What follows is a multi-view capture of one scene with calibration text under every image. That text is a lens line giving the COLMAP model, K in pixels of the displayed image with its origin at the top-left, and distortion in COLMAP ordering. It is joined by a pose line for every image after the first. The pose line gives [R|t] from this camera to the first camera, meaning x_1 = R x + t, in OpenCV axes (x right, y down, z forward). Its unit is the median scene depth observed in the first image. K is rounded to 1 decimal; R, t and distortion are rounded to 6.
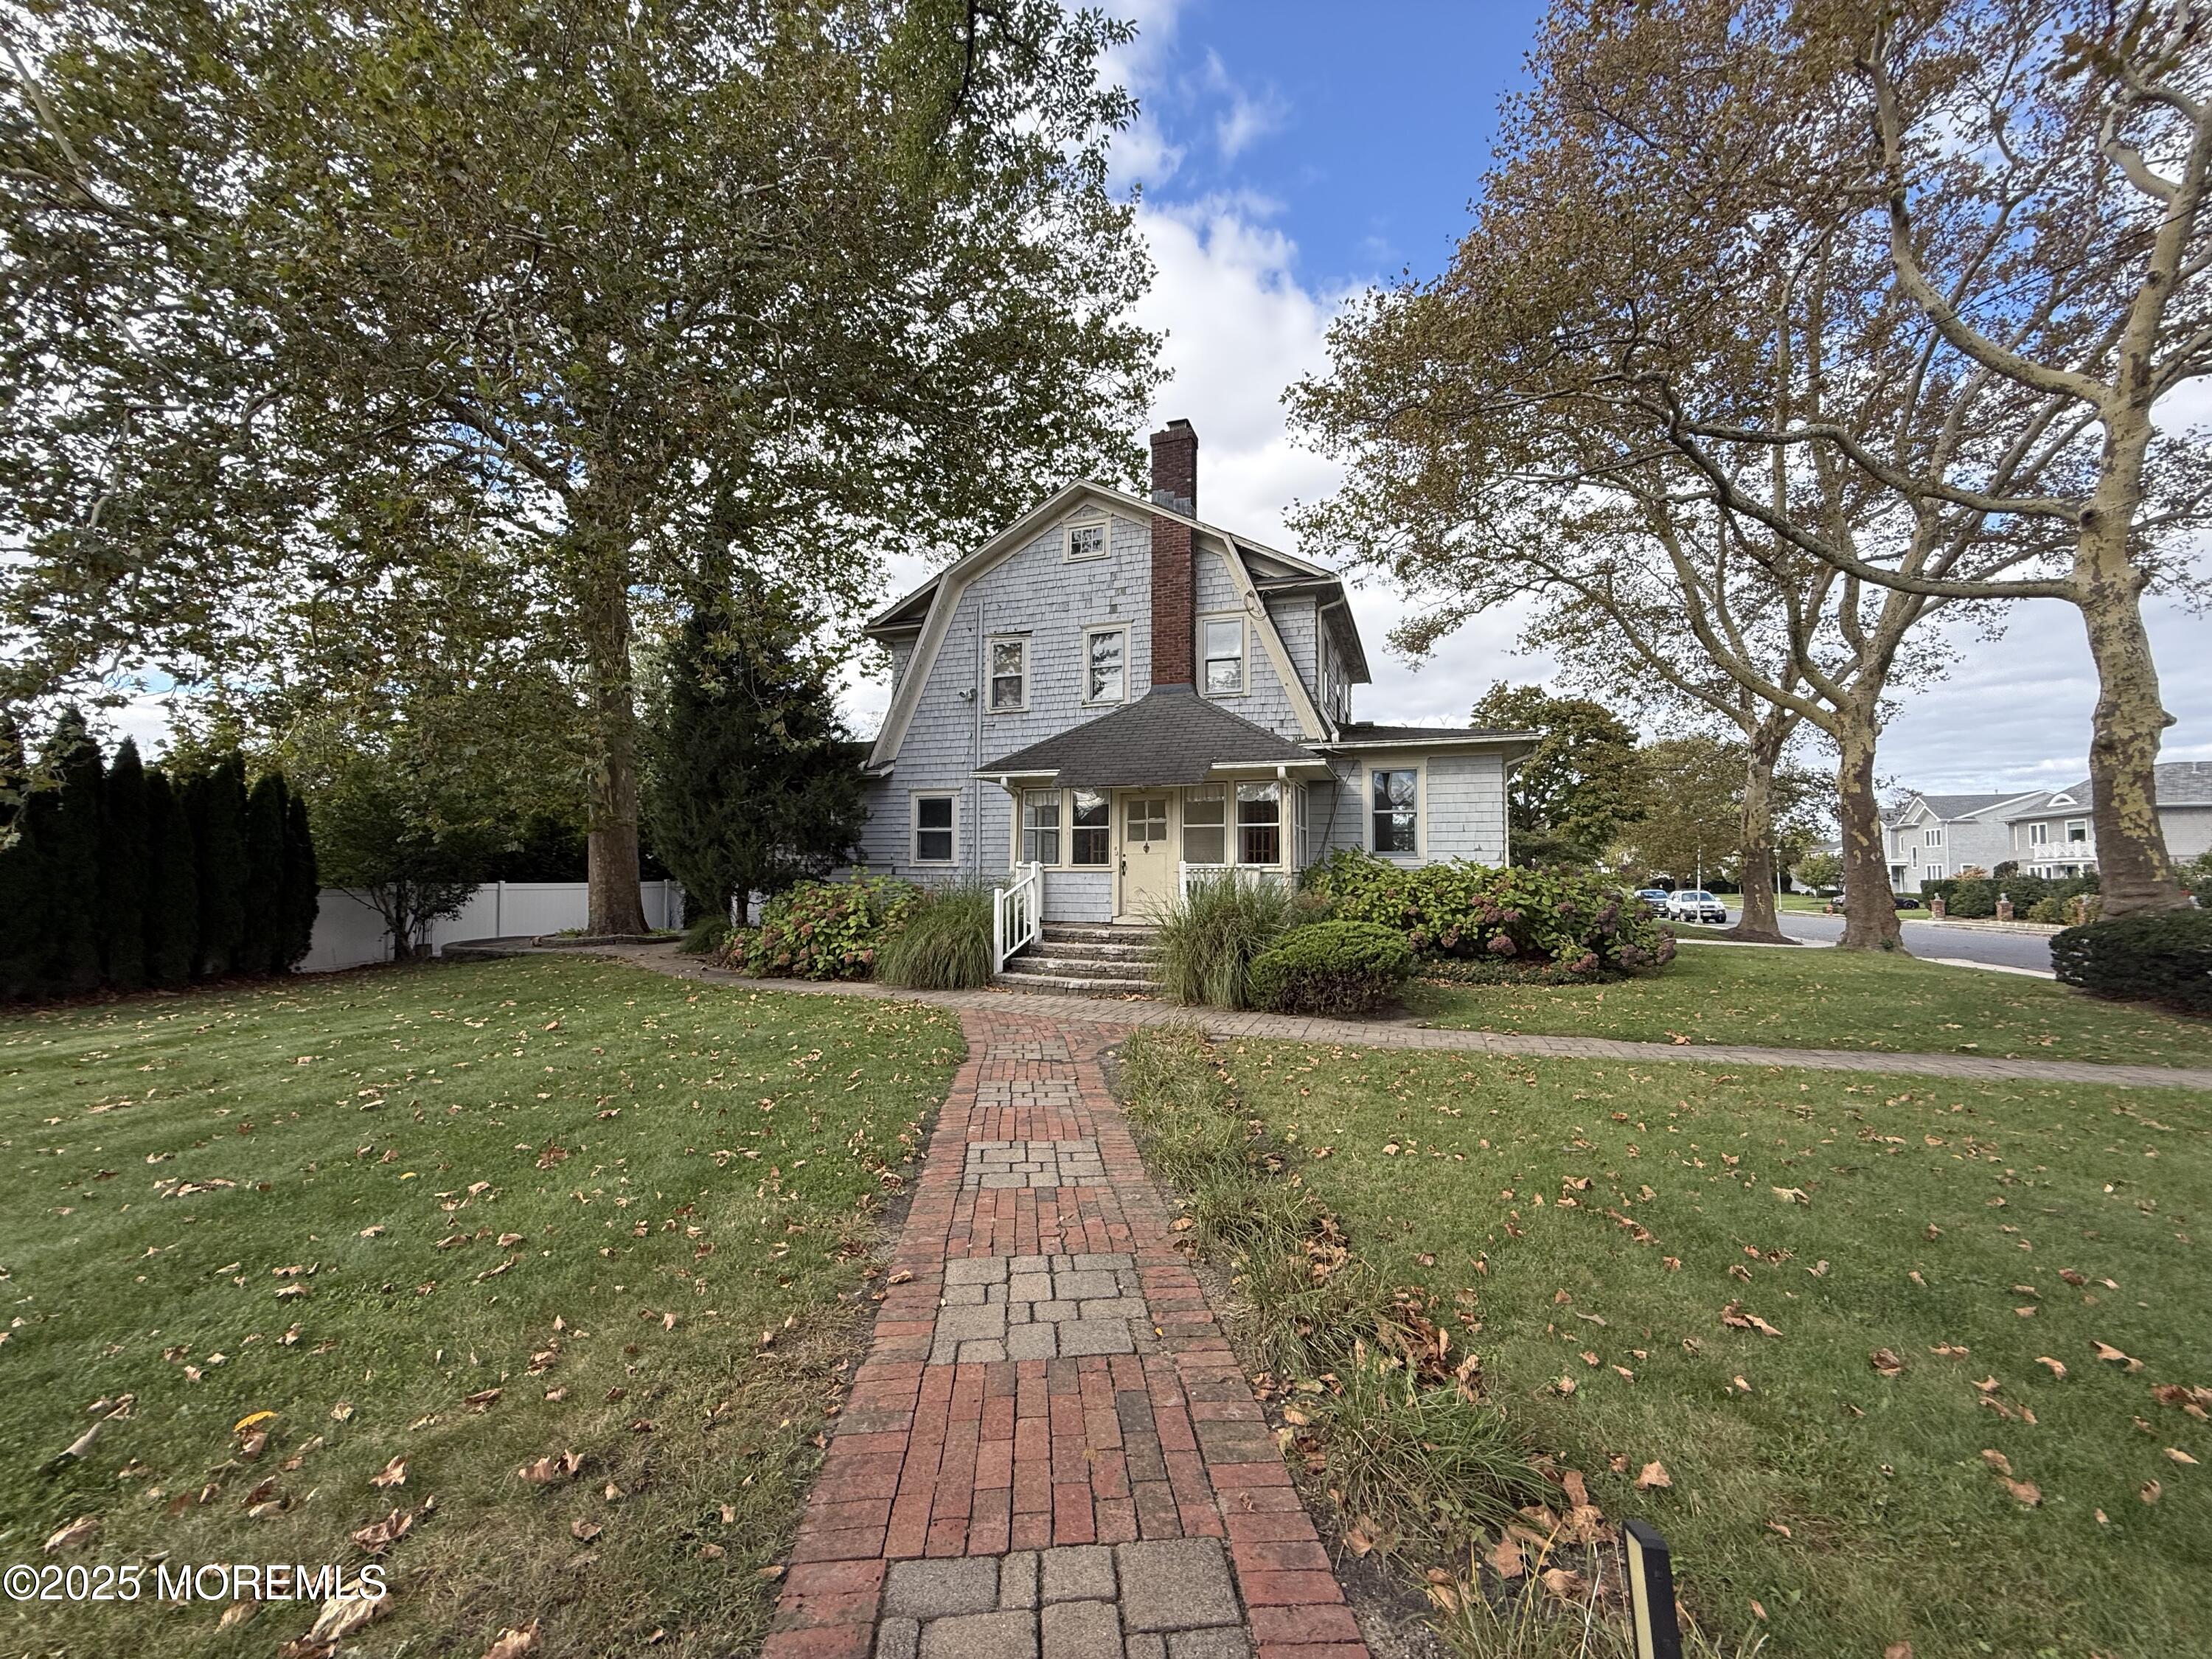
lens RADIAL K [[881.2, 0, 1103.5], [0, 881.2, 834.1], [0, 0, 1]] dist [-0.000309, -0.000136]
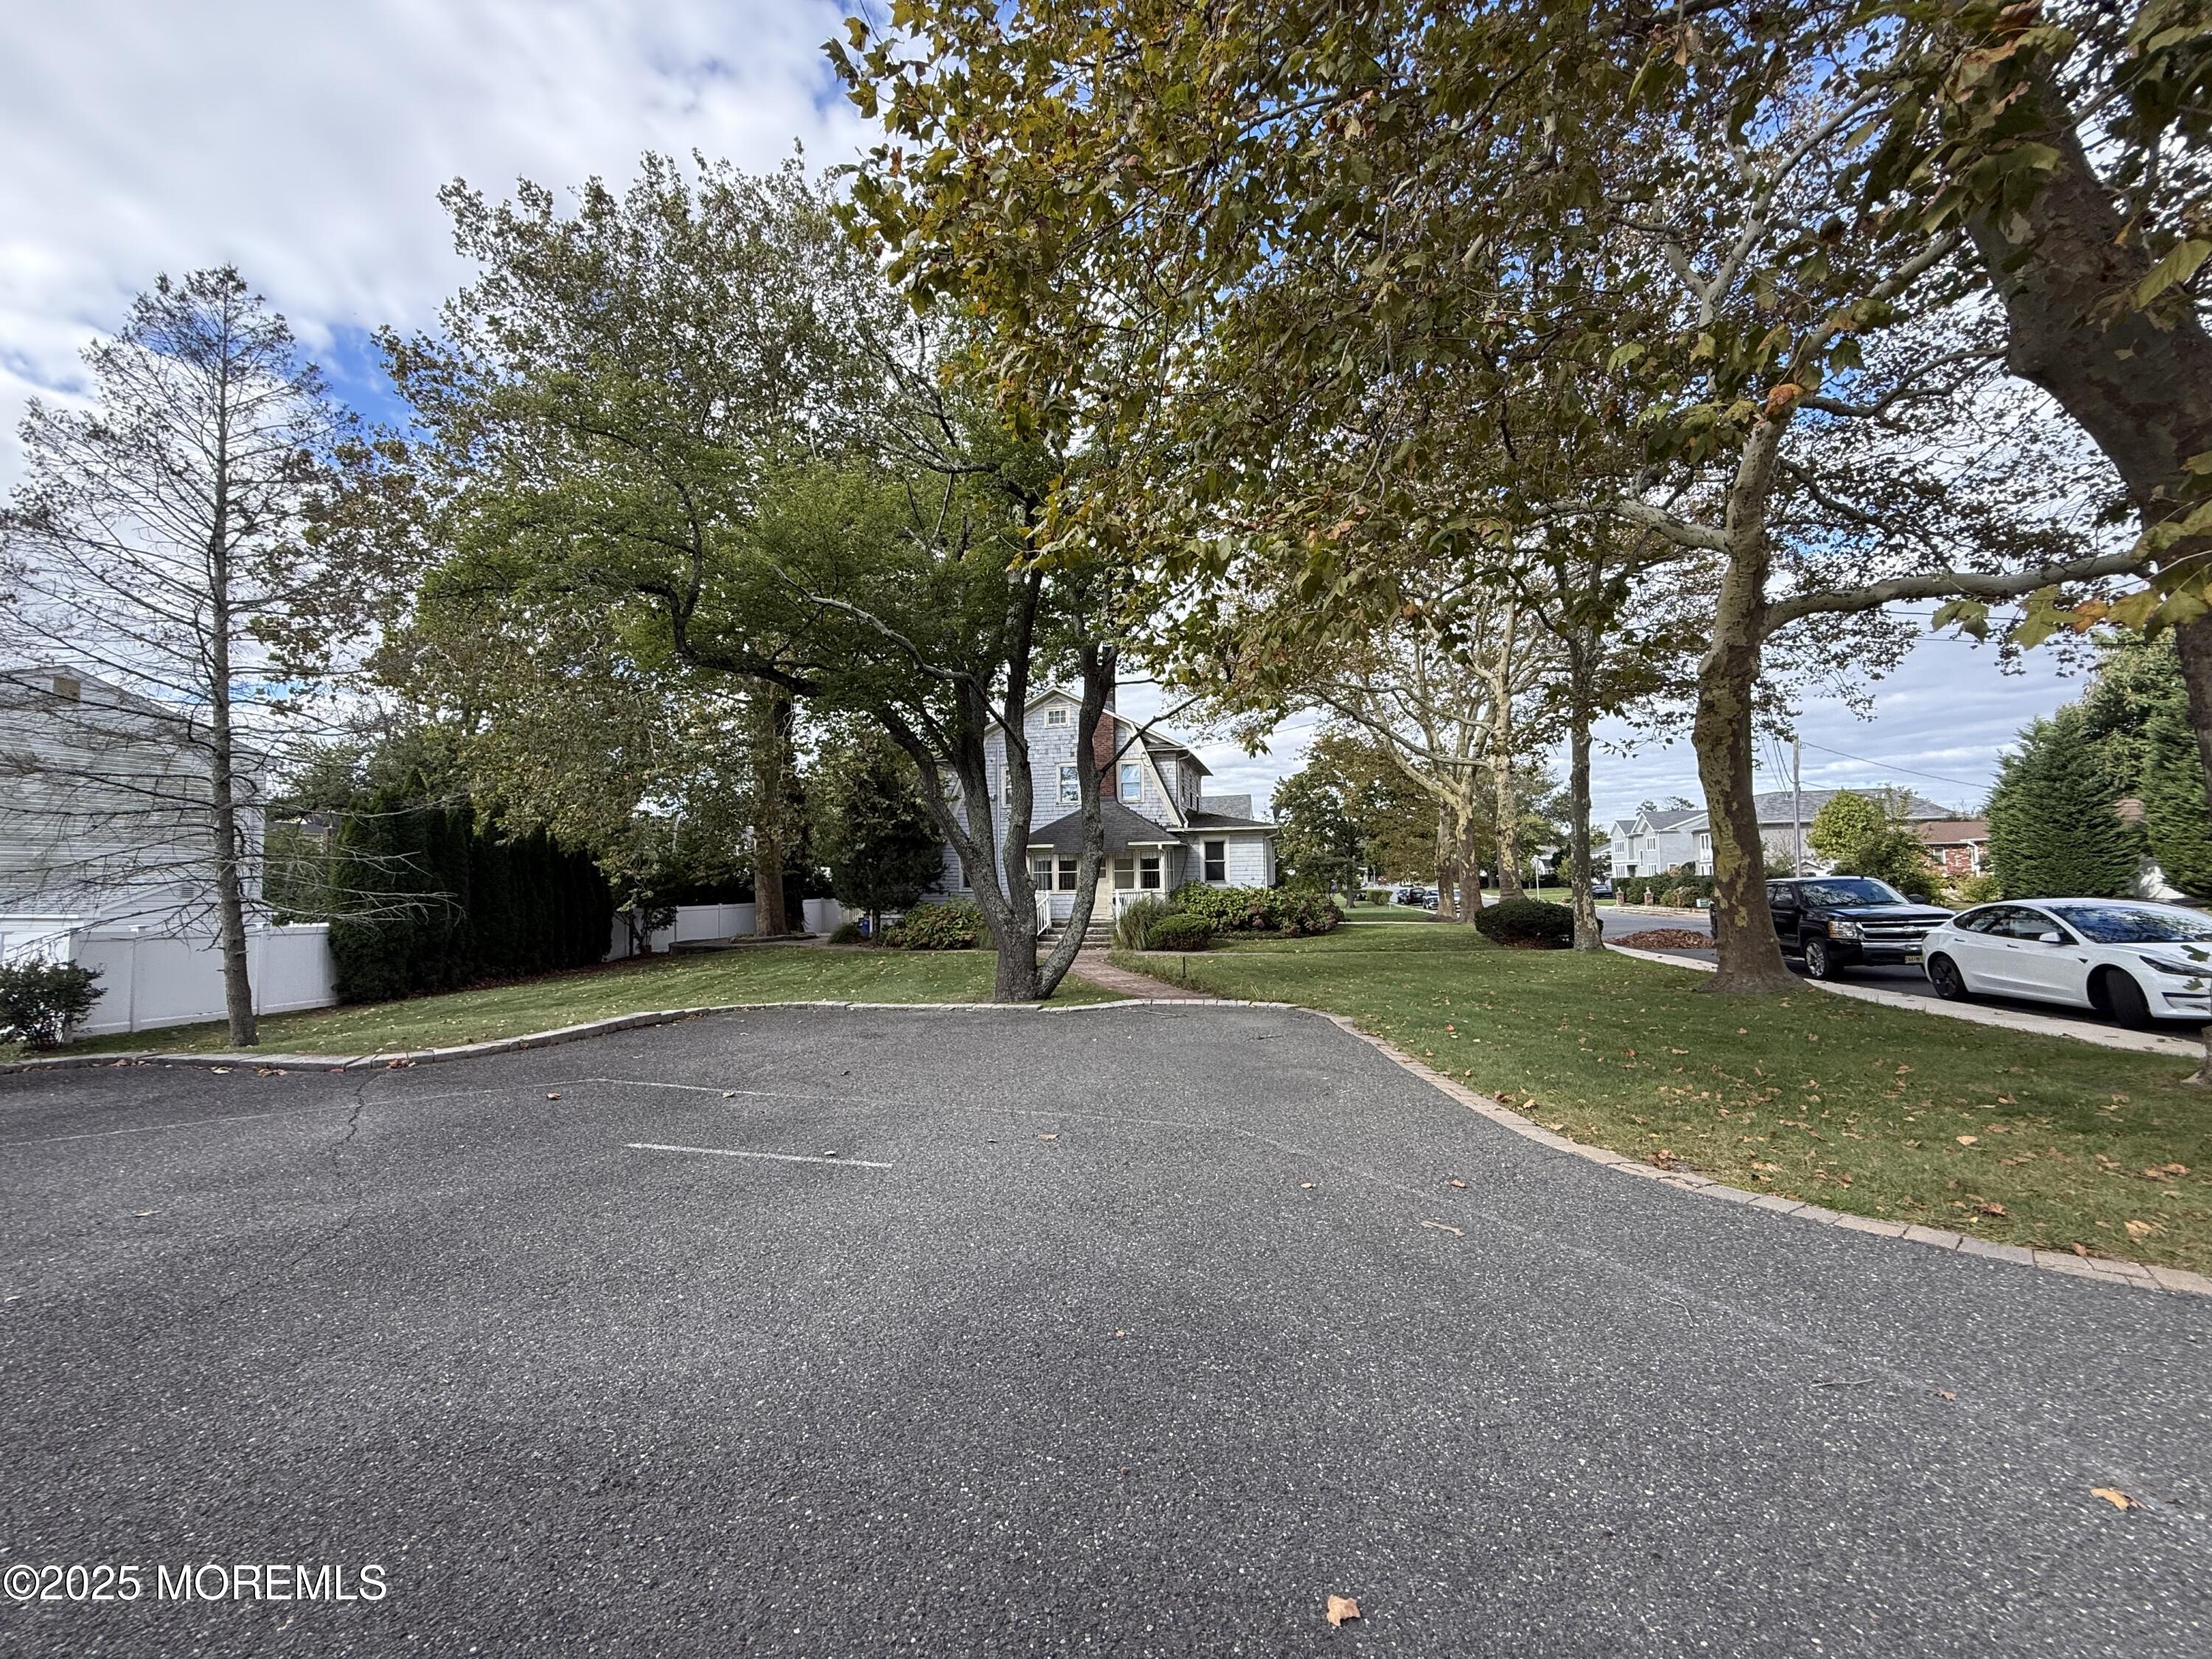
lens RADIAL K [[881.2, 0, 1103.5], [0, 881.2, 834.1], [0, 0, 1]] dist [-0.000309, -0.000136]
pose [[0.992010, -0.015879, 0.125159, -0.186224], [0.016693, 0.999846, -0.005458, -0.082555], [-0.125053, 0.007503, 0.992122, -1.022788]]
